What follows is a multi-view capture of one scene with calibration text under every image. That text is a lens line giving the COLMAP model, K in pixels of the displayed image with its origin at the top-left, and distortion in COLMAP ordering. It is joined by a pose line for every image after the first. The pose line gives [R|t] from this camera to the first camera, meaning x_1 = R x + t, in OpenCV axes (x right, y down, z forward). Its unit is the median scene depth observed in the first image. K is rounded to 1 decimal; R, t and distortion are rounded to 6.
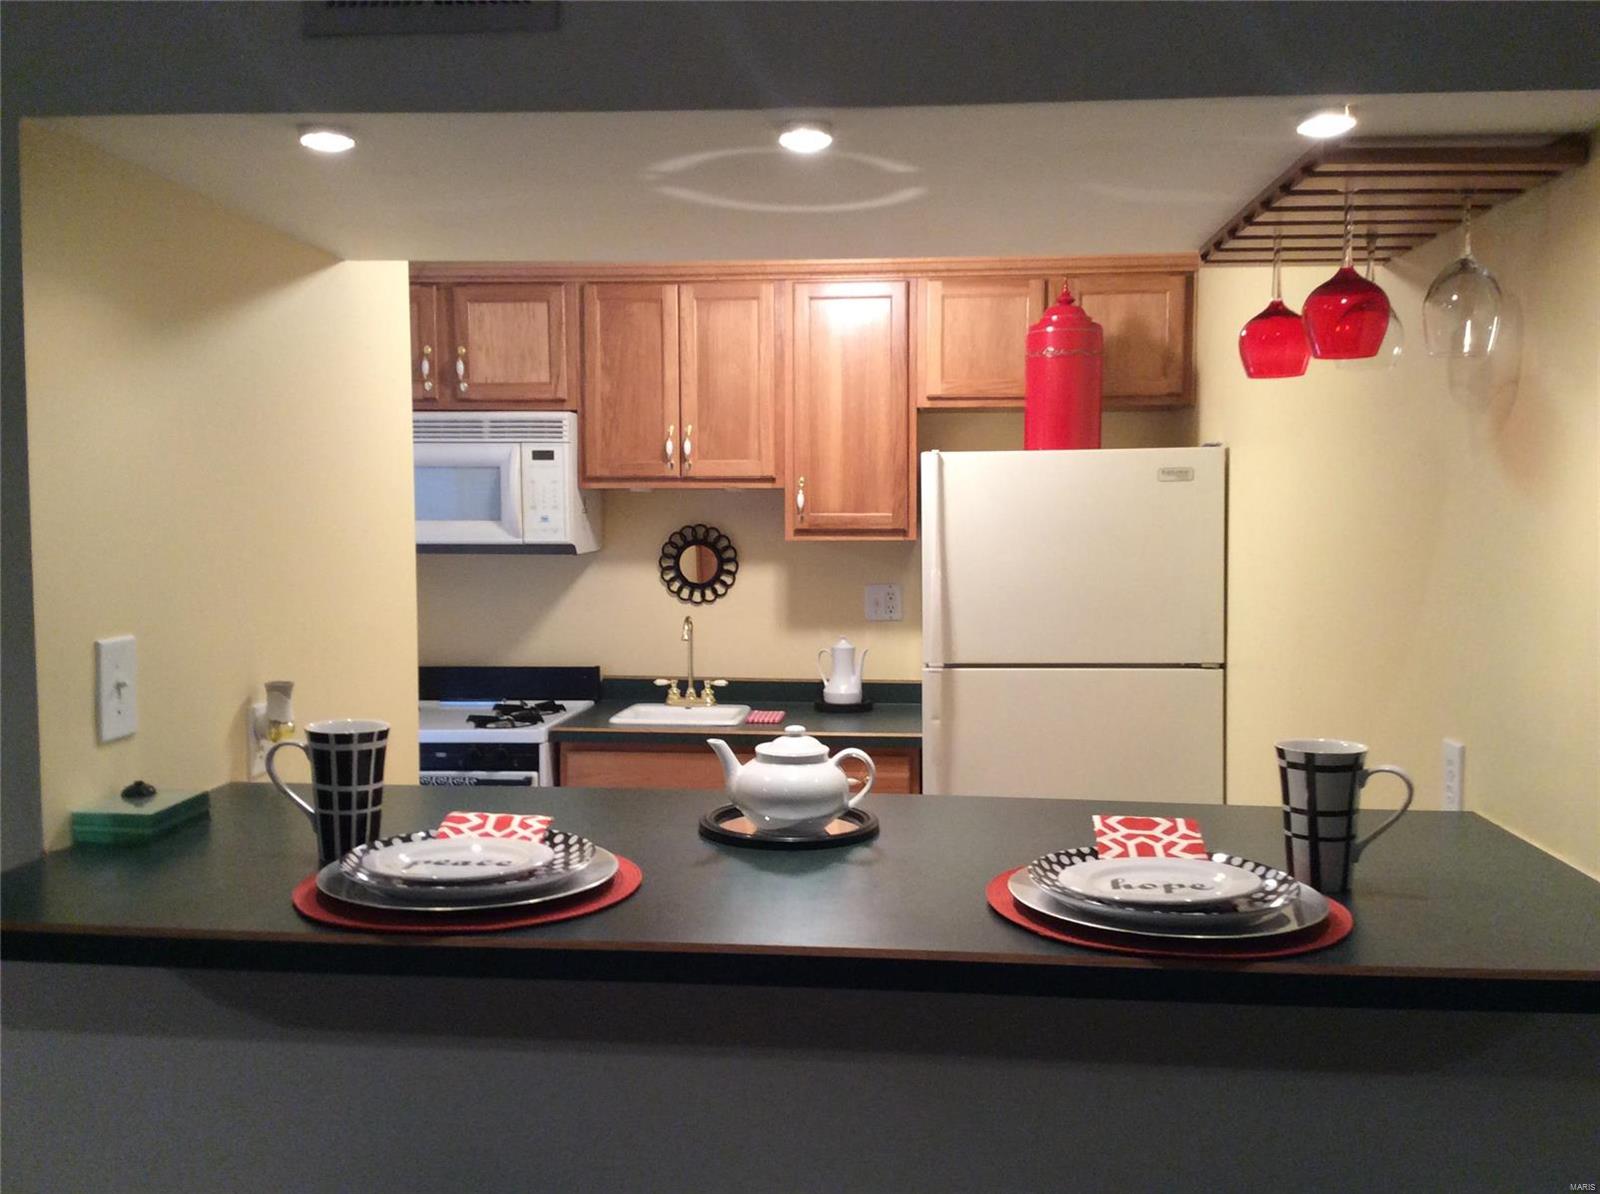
lens RADIAL K [[1480.2, 0, 800.0], [0, 1480.2, 597.0], [0, 0, 1]] dist [0.147269, -0.295497]
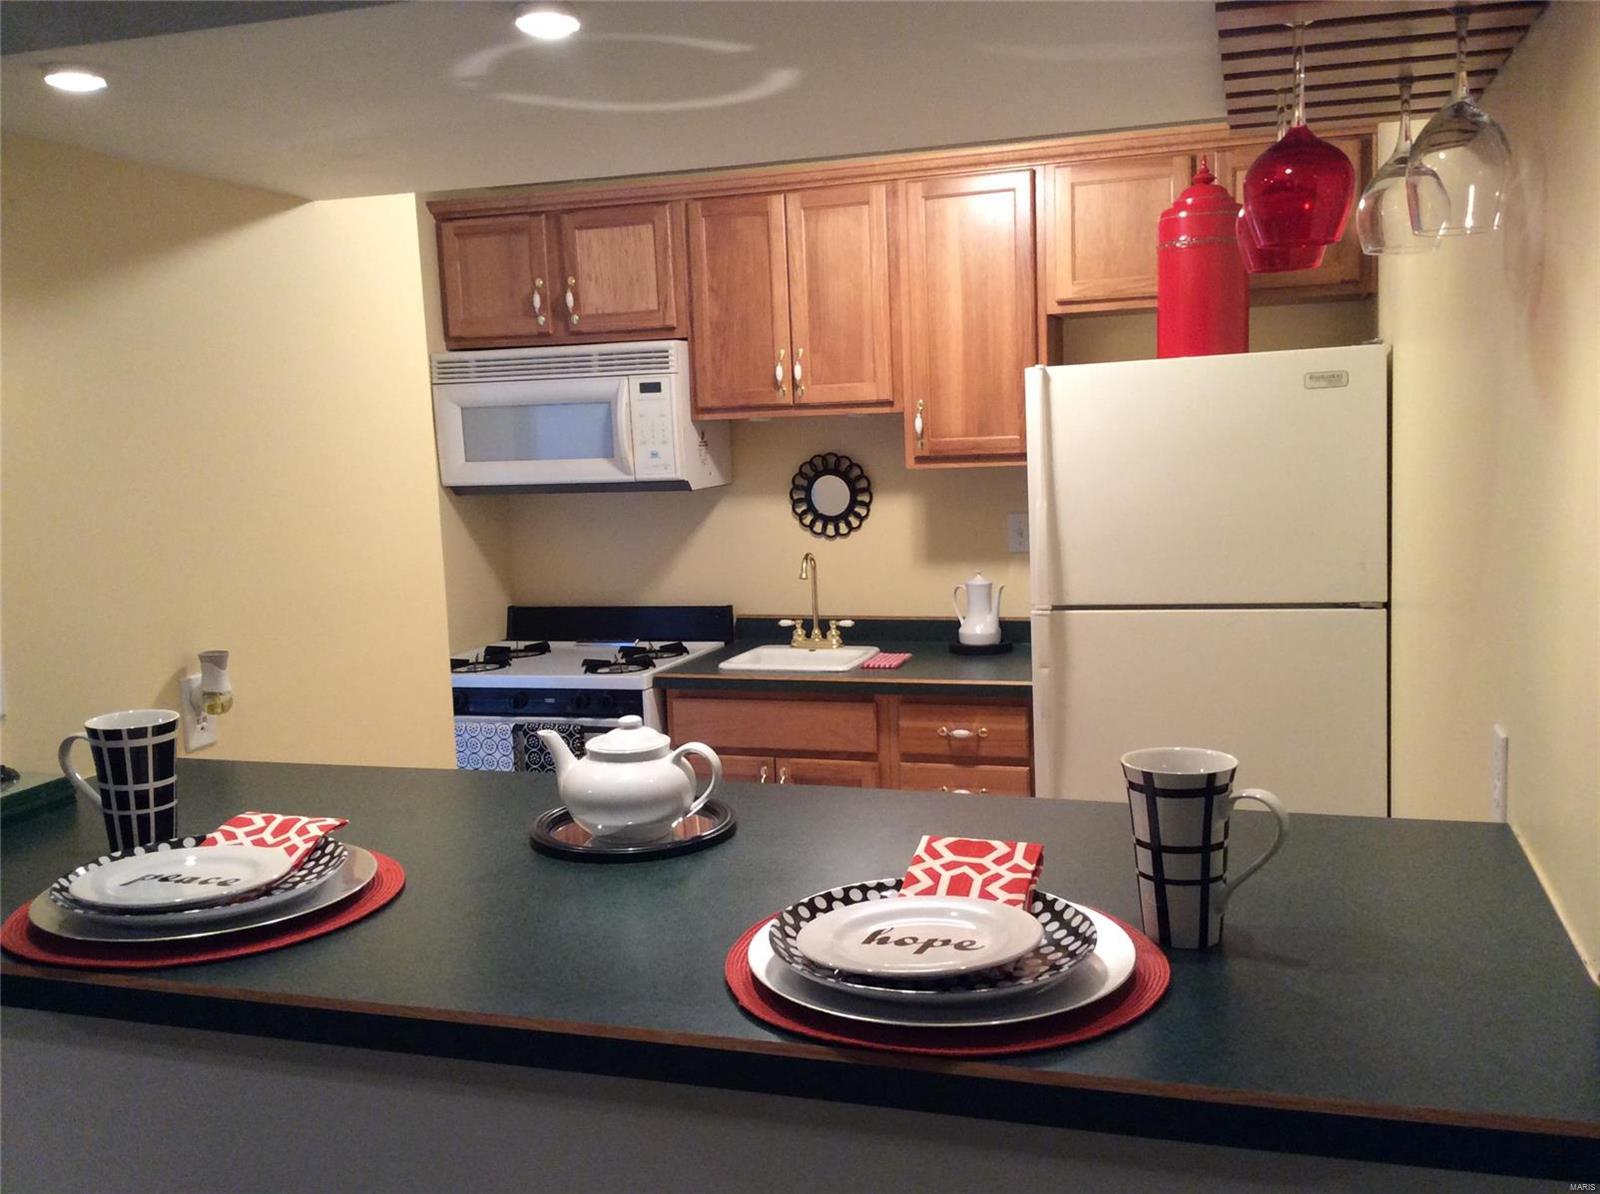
lens RADIAL K [[1480.2, 0, 800.0], [0, 1480.2, 597.0], [0, 0, 1]] dist [0.147269, -0.295497]
pose [[0.971565, -0.010377, -0.236545, 0.144379], [0.025115, 0.997920, 0.059379, -0.015357], [0.235437, -0.063631, 0.969804, 0.088526]]
